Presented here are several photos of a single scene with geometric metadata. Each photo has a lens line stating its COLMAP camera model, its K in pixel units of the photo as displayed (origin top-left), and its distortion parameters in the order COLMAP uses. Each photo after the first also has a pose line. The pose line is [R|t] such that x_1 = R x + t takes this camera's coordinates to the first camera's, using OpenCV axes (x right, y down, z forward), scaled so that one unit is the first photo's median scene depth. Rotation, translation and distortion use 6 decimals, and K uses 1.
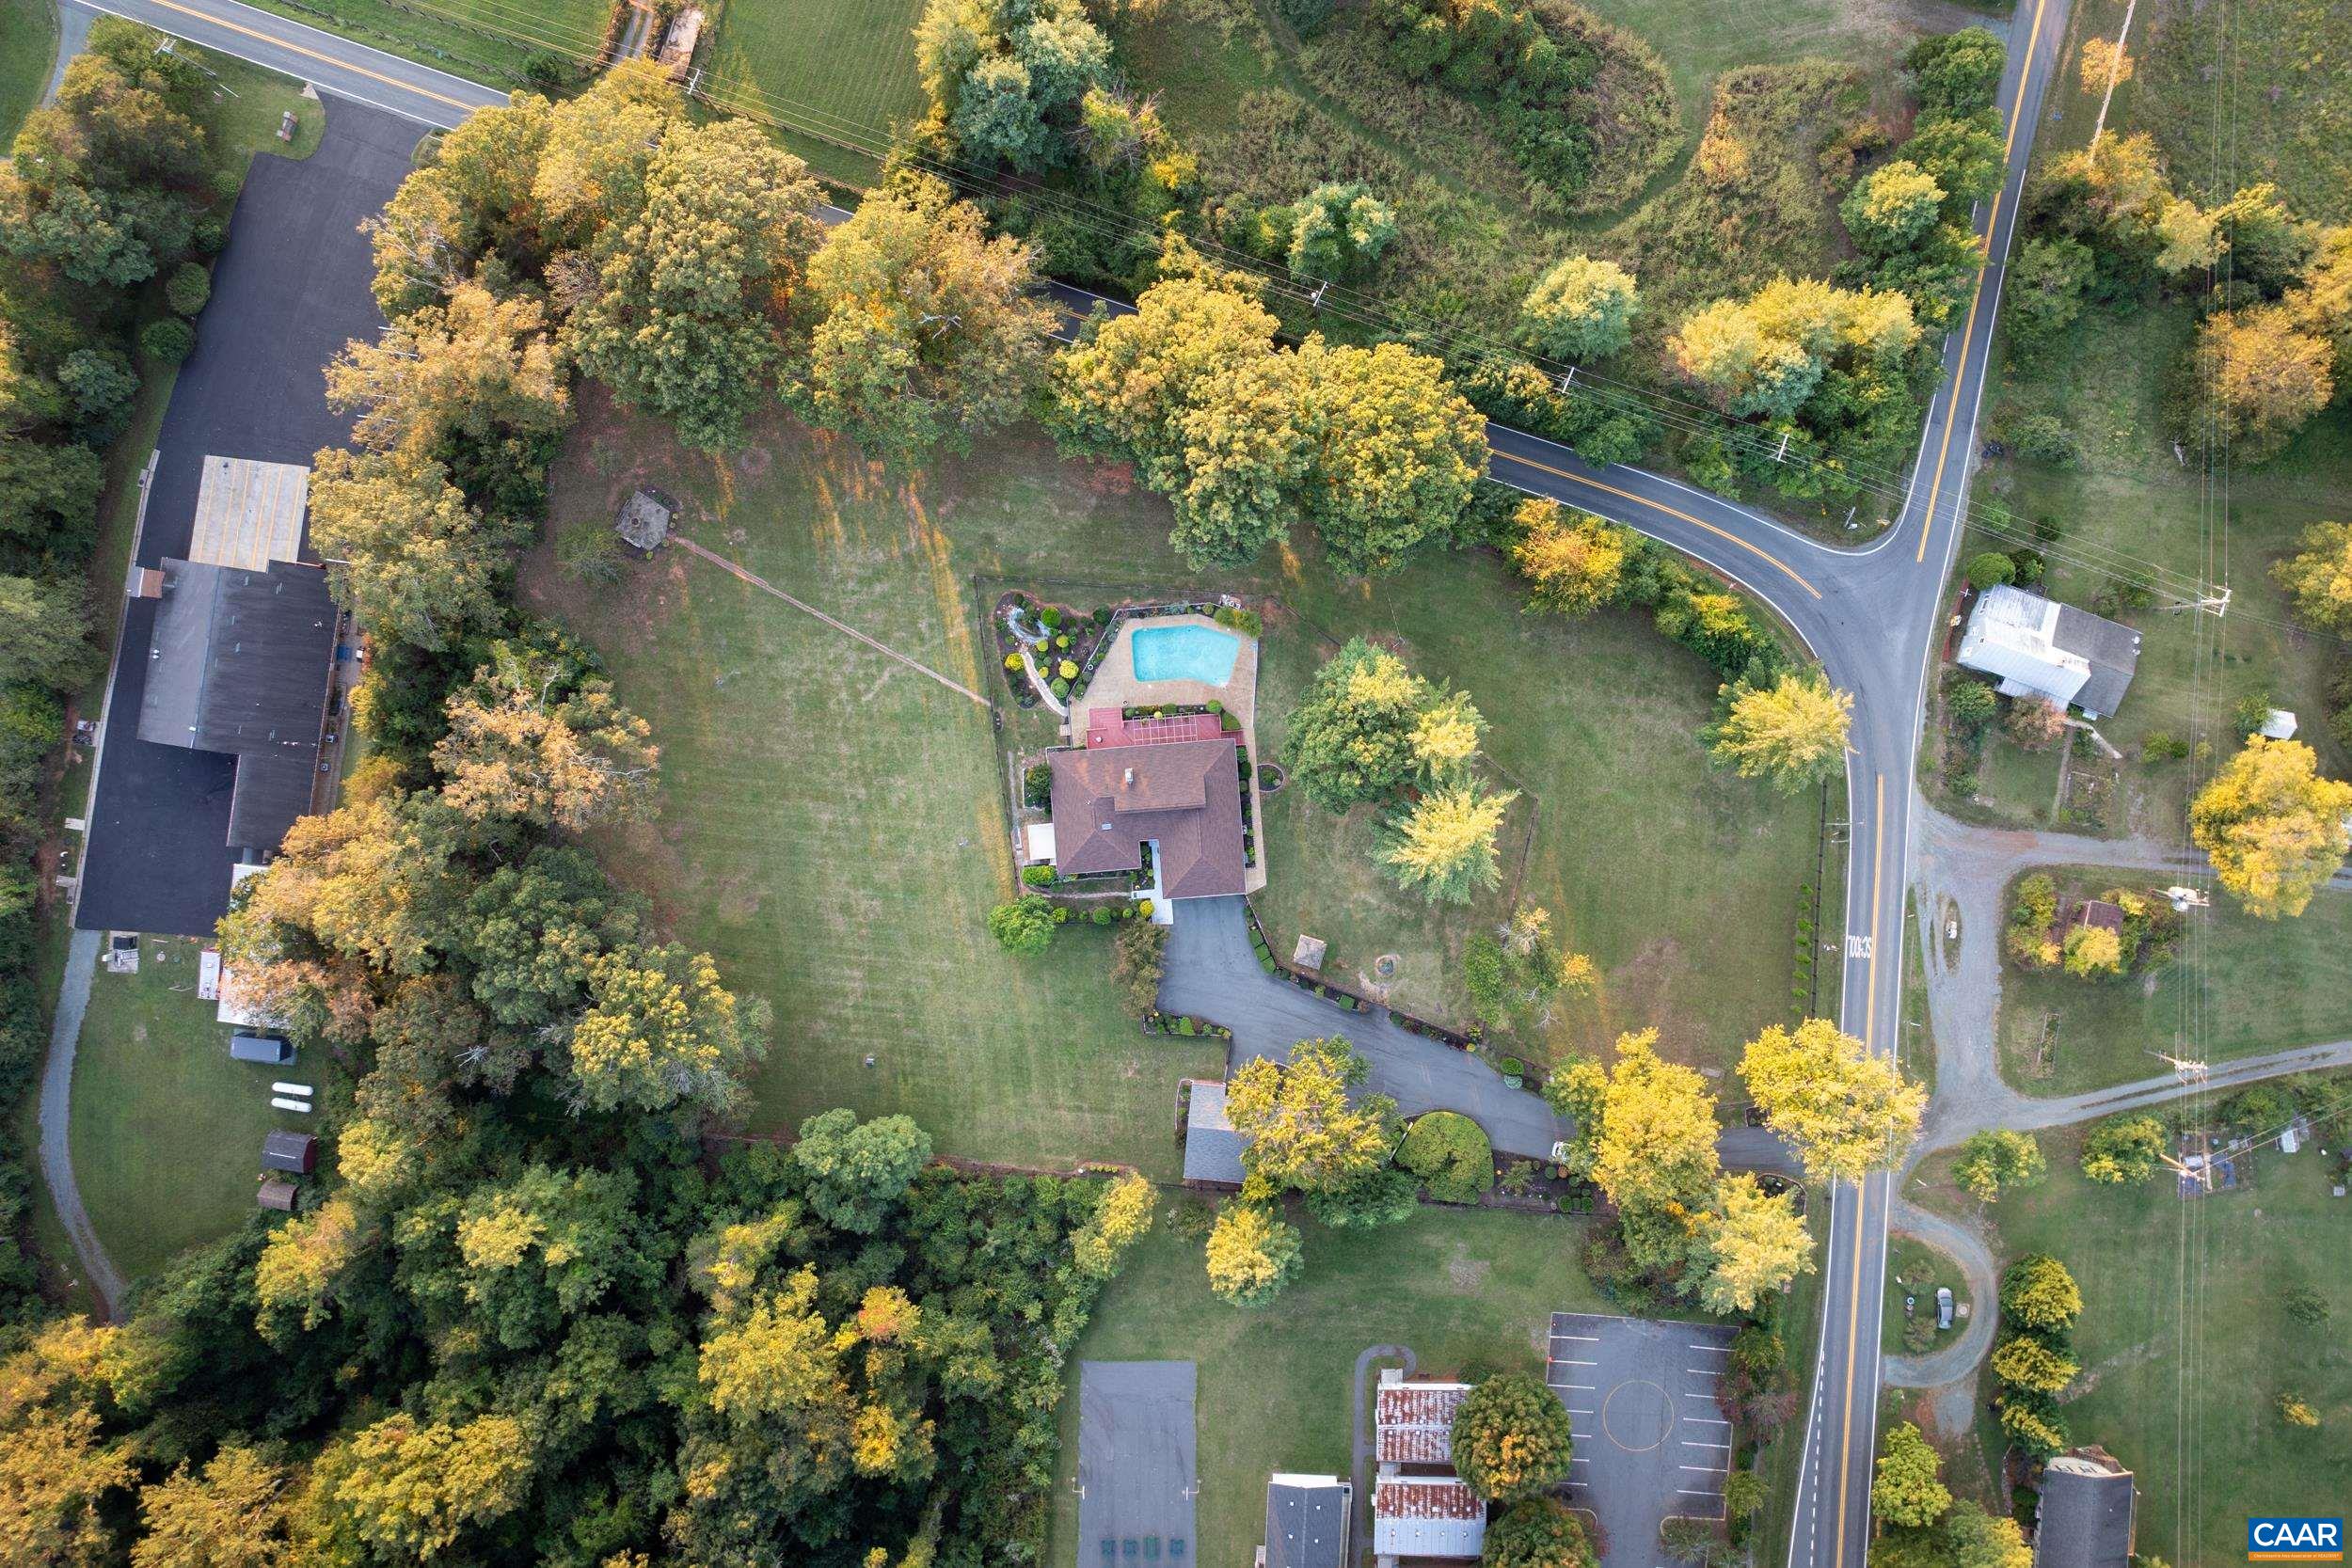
lens RADIAL K [[1600.6, 0, 1219.6], [0, 1600.6, 694.2], [0, 0, 1]] dist [-0.053955, 0.007742]
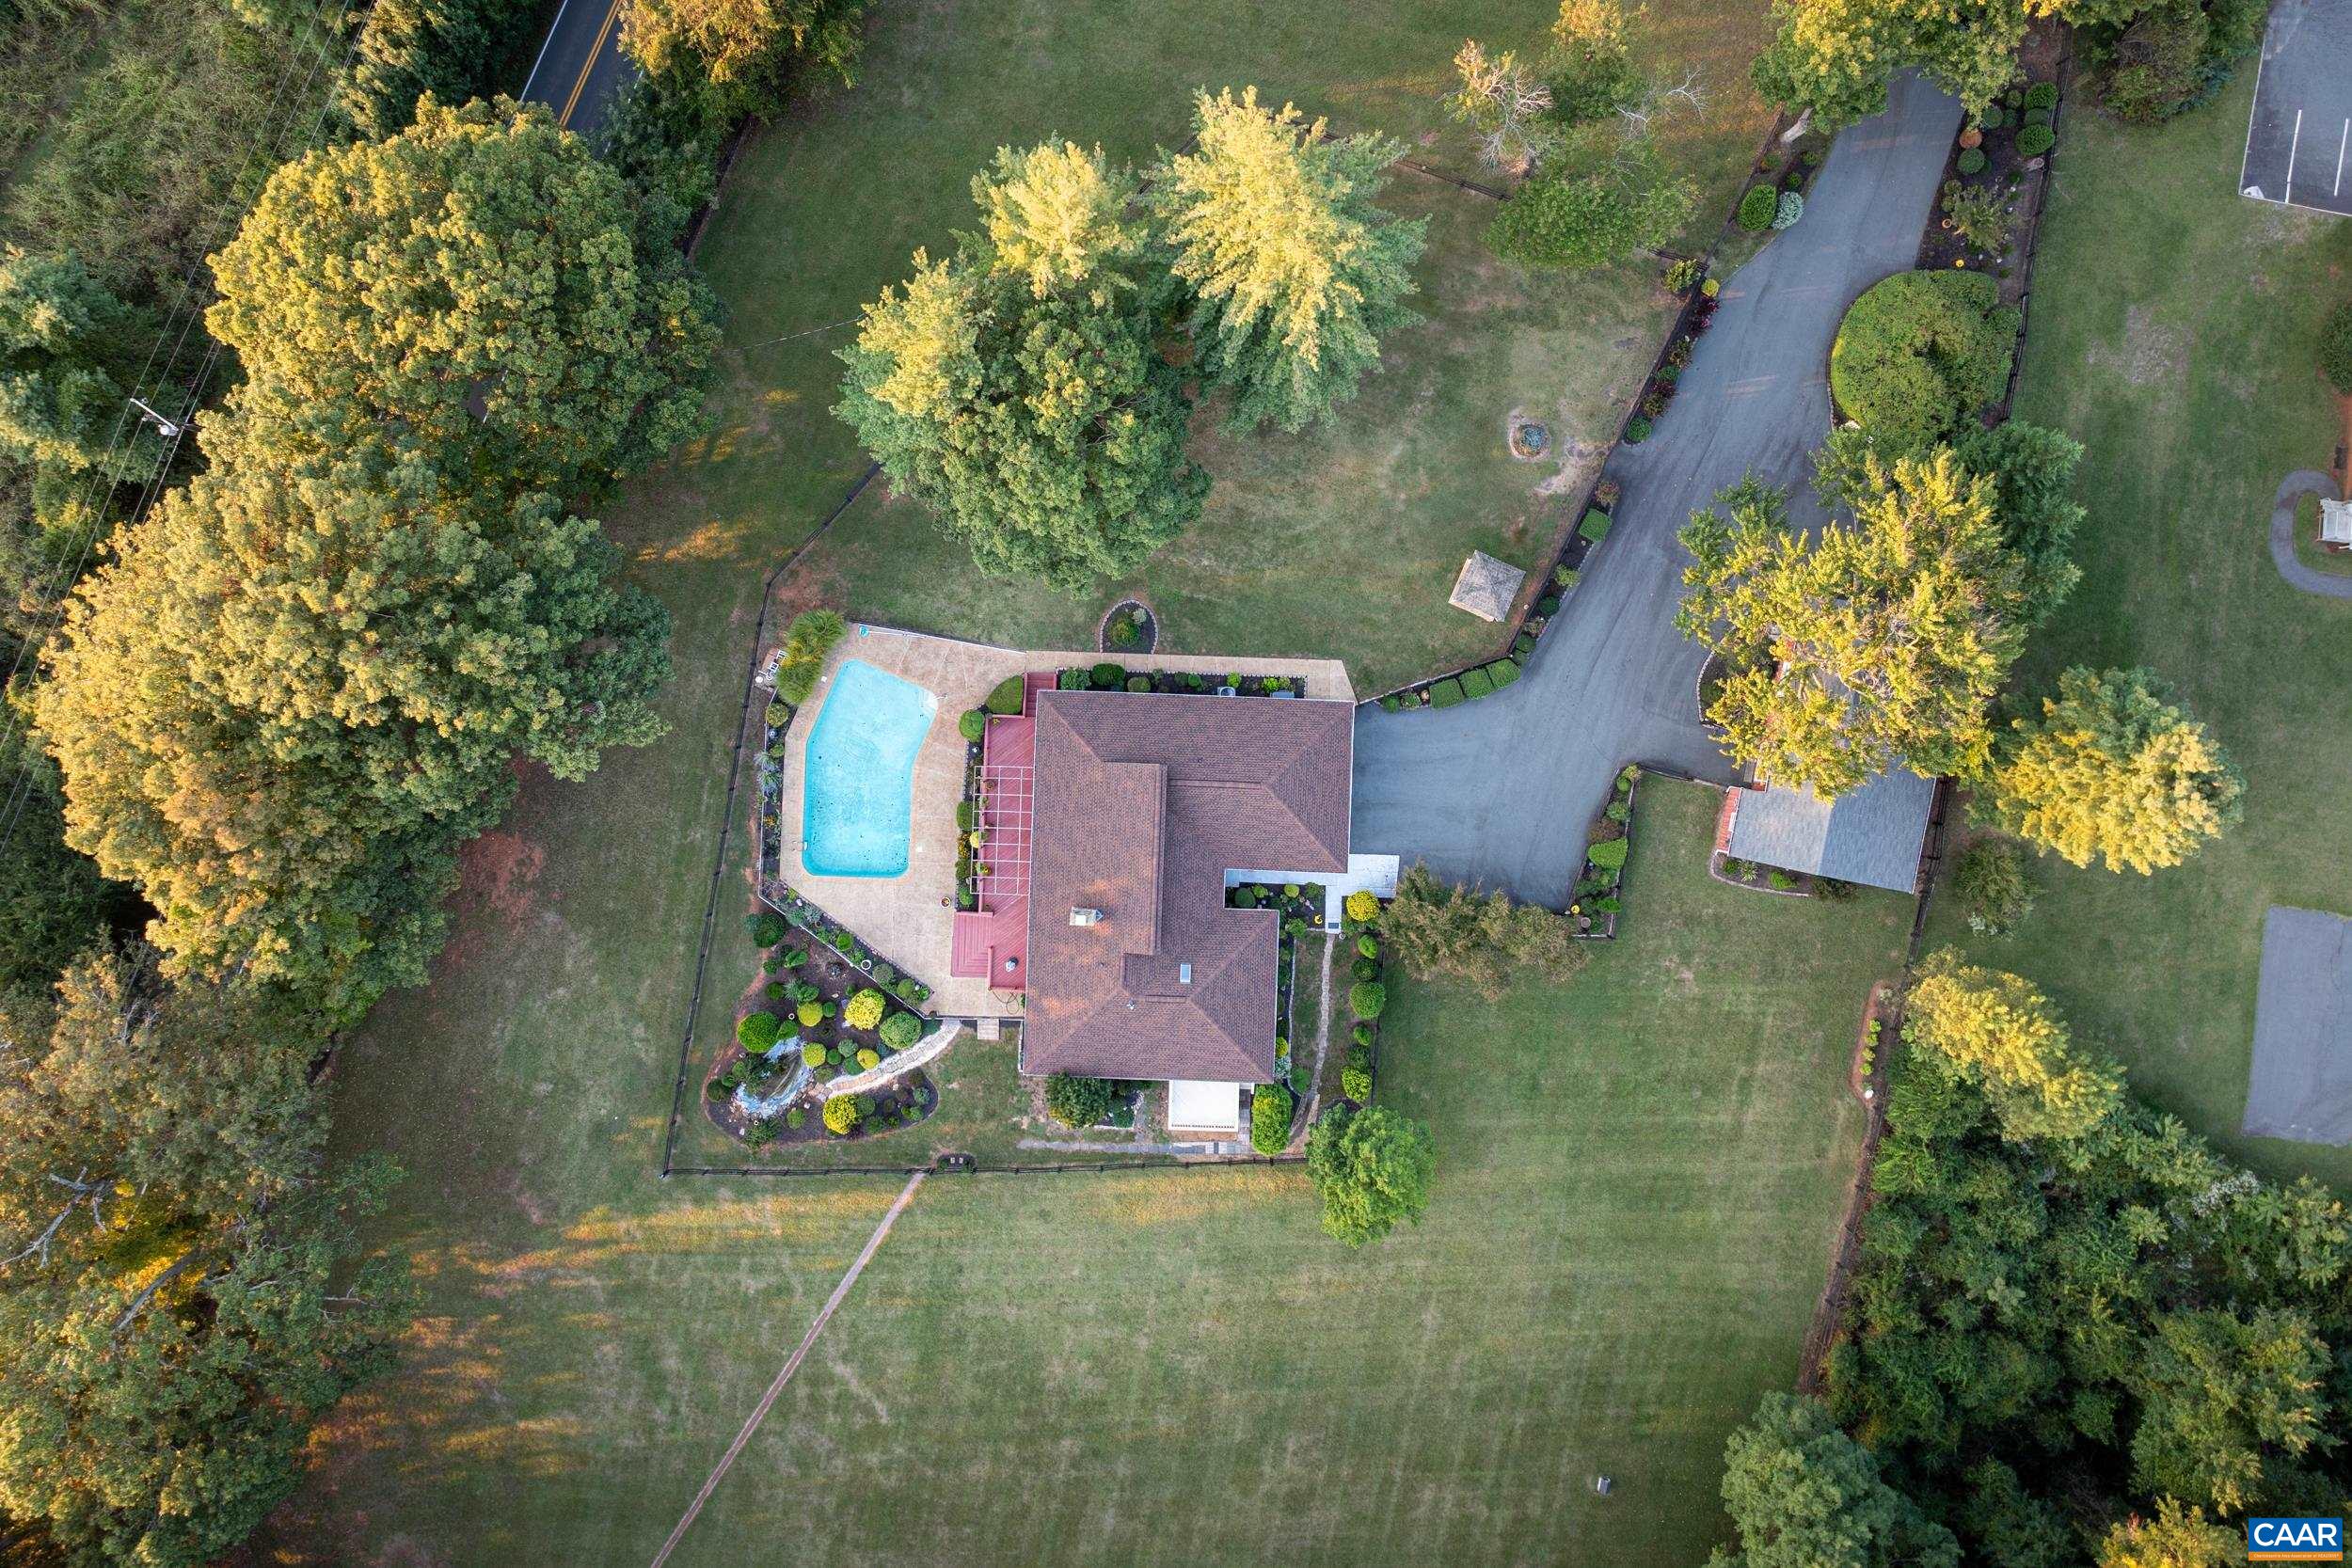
lens RADIAL K [[1600.6, 0, 1219.6], [0, 1600.6, 694.2], [0, 0, 1]] dist [-0.053955, 0.007742]
pose [[0.111391, -0.993535, 0.021924, 0.003782], [0.993147, 0.112079, 0.033131, 0.067001], [-0.035374, 0.018083, 0.999211, 0.510329]]
